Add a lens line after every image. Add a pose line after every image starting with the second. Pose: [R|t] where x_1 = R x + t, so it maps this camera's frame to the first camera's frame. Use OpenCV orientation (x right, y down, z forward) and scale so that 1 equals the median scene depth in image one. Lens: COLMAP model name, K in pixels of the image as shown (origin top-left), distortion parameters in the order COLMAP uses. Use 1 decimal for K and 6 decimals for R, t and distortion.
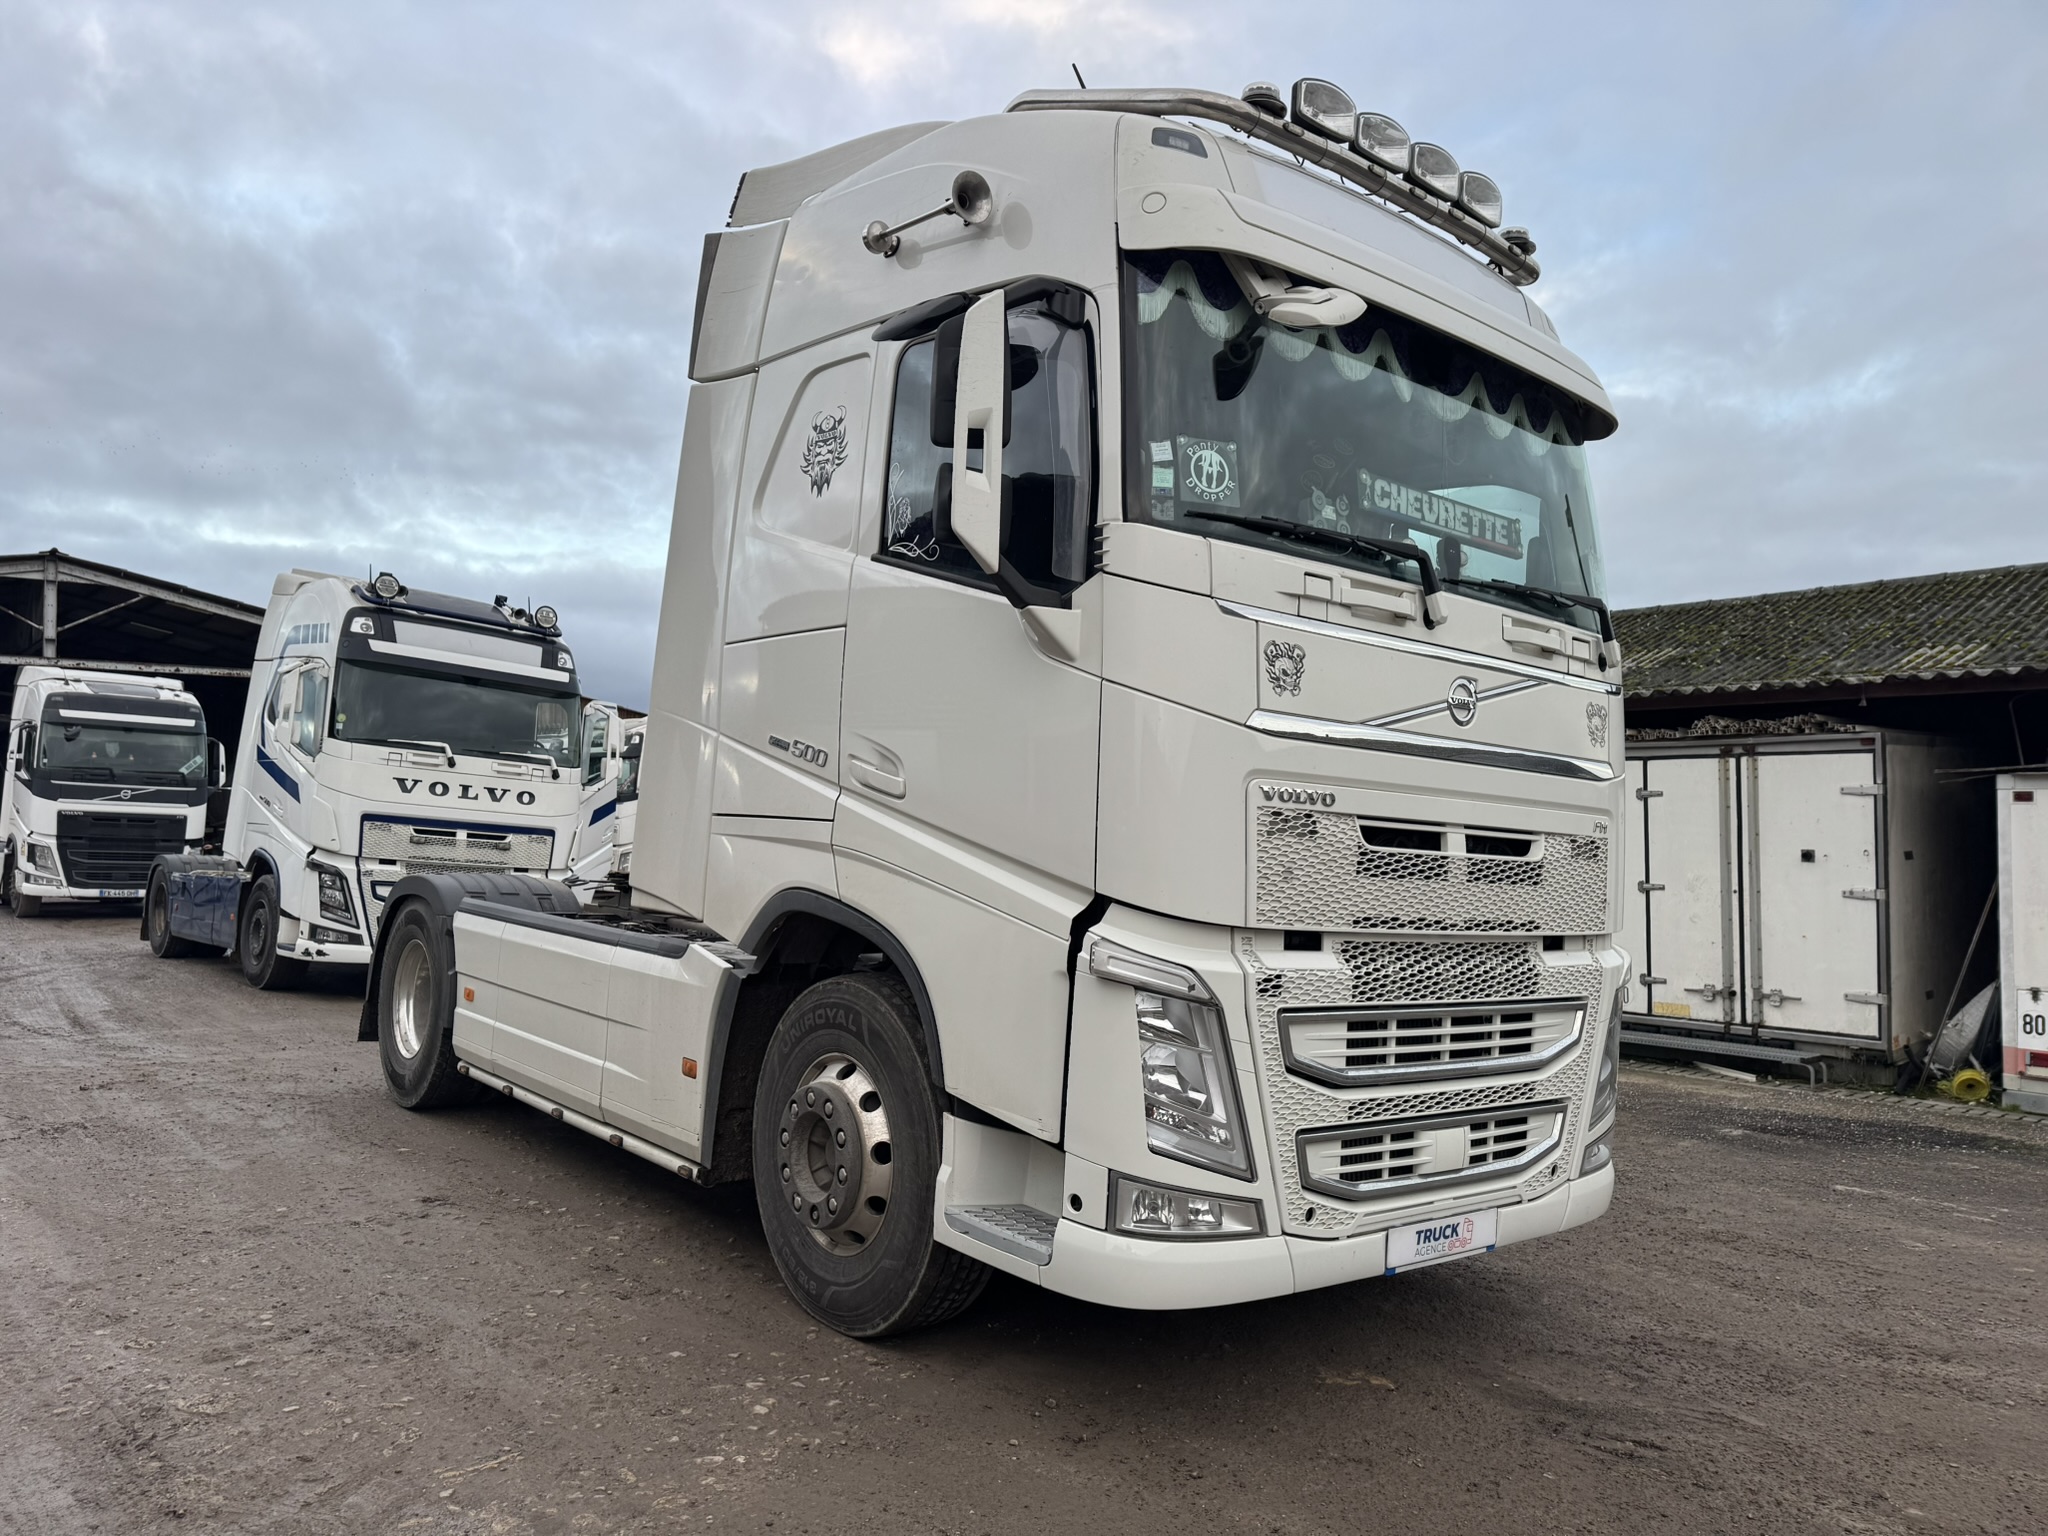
lens RADIAL K [[1451.5, 0, 1005.5], [0, 1451.5, 777.2], [0, 0, 1]] dist [0.053130, -0.063542]
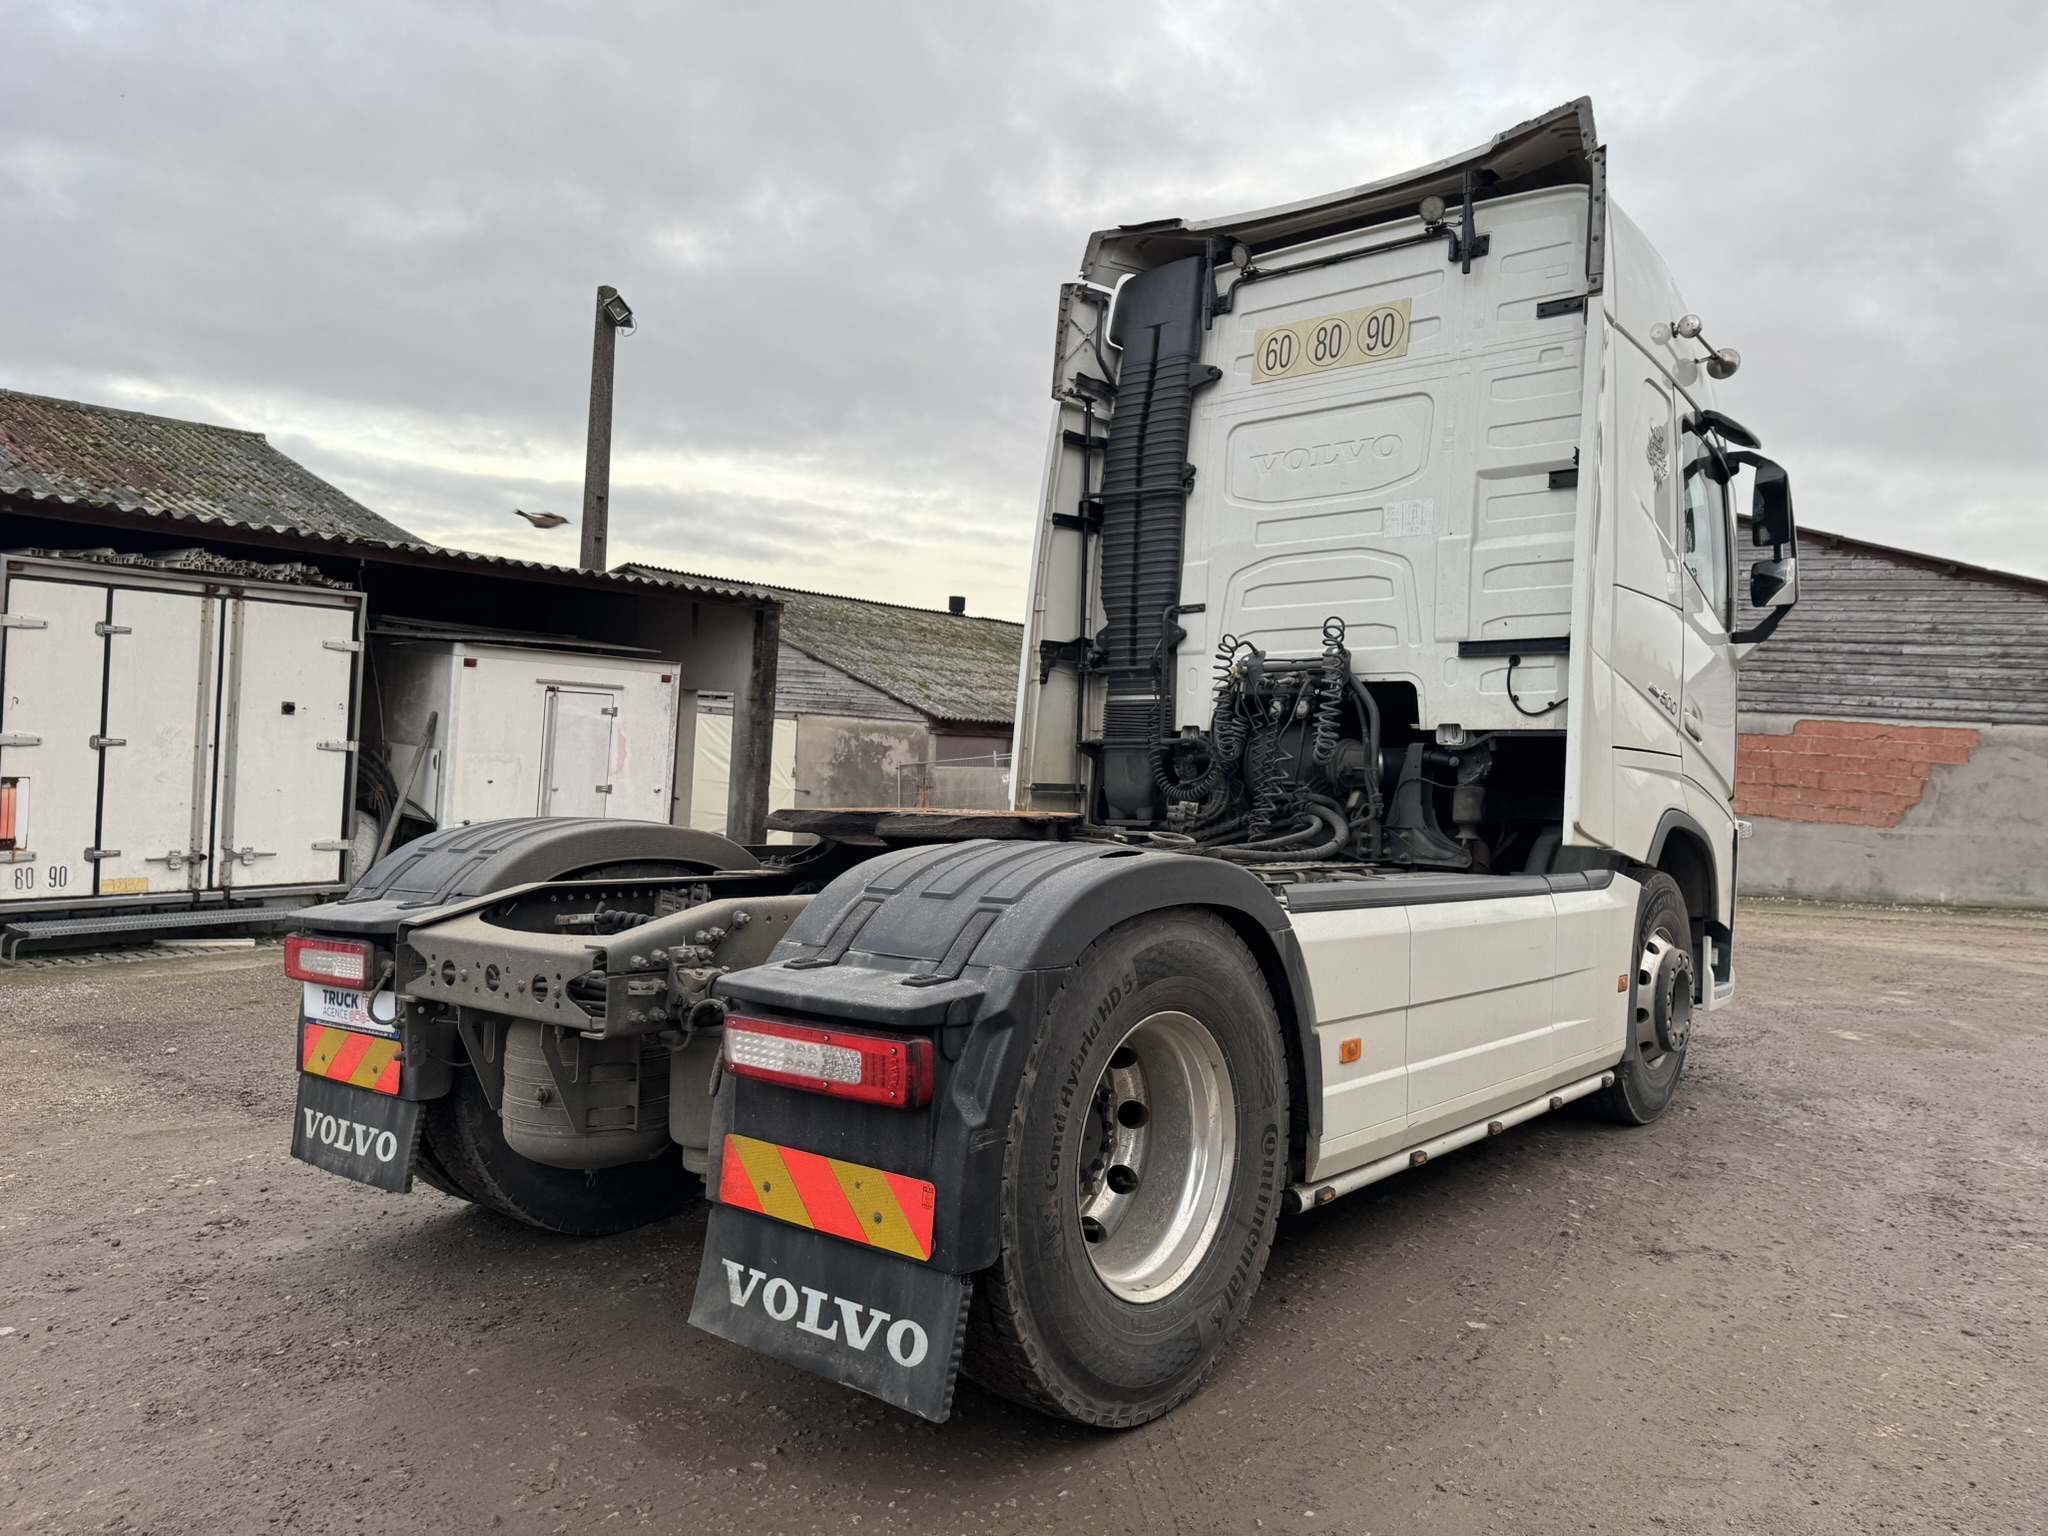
lens RADIAL K [[1452.6, 0, 1017.6], [0, 1452.6, 756.9], [0, 0, 1]] dist [0.051925, -0.059816]
pose [[-0.195168, -0.041894, 0.979875, -1.292629], [-0.088928, 0.995728, 0.024859, 0.046297], [-0.976730, -0.082287, -0.198059, 1.808091]]
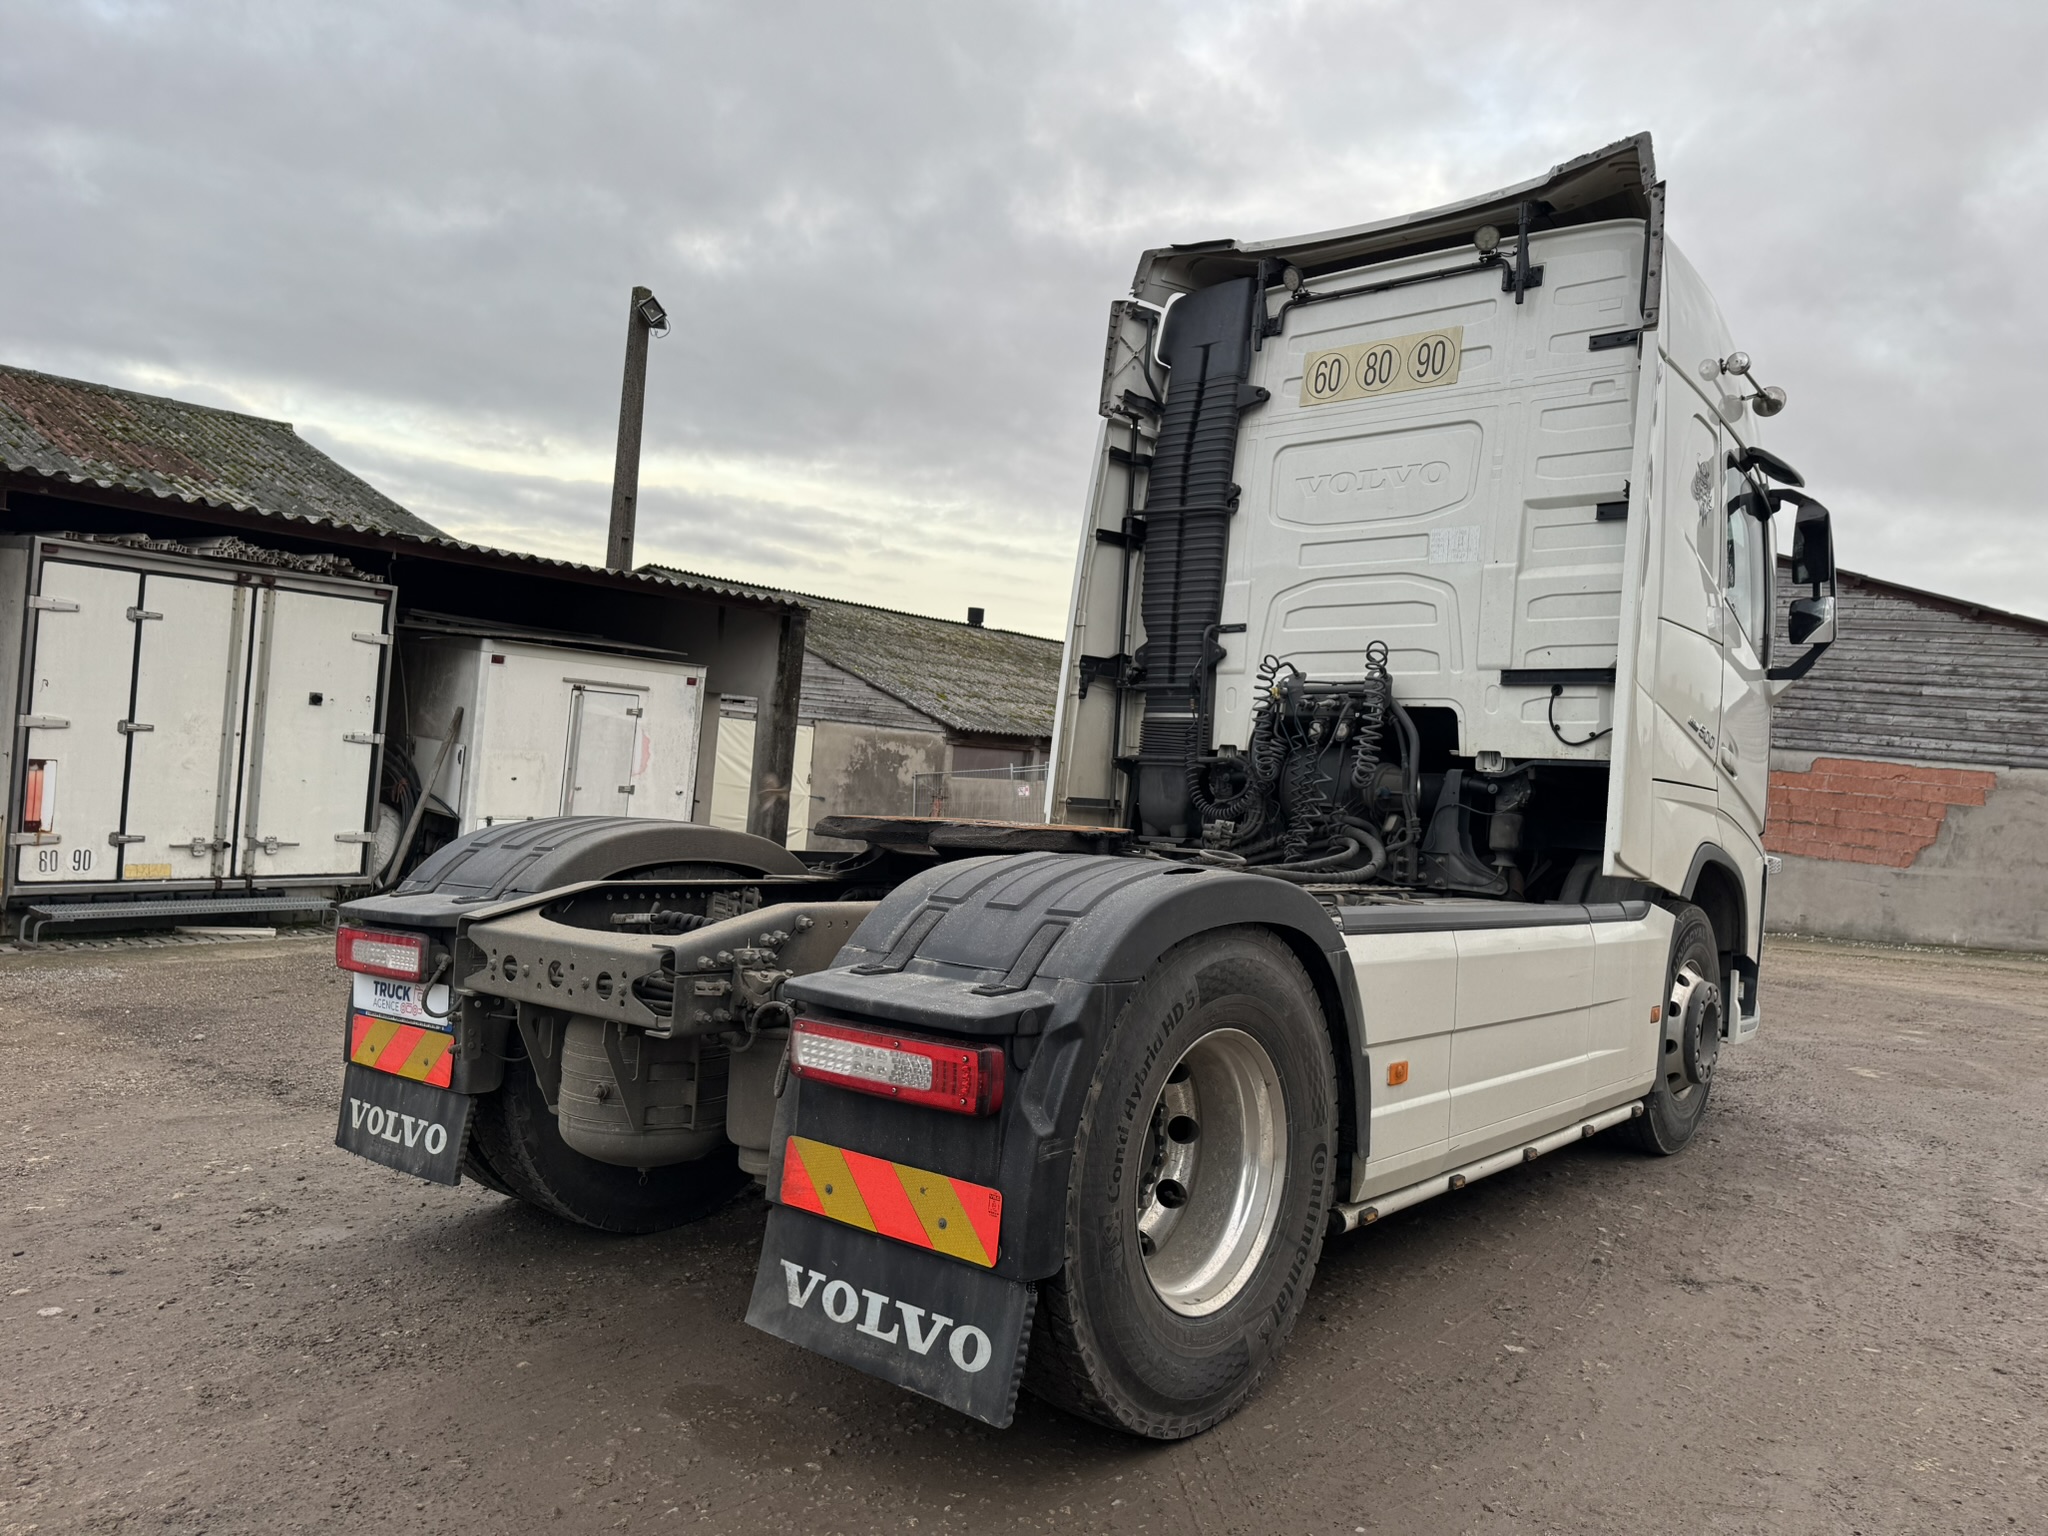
lens RADIAL K [[1451.8, 0, 1031.1], [0, 1451.8, 770.2], [0, 0, 1]] dist [0.053114, -0.061666]
pose [[-0.197201, -0.048115, 0.979182, -1.292043], [-0.119817, 0.992490, 0.024639, 0.048916], [-0.973014, -0.112464, -0.201485, 1.836605]]
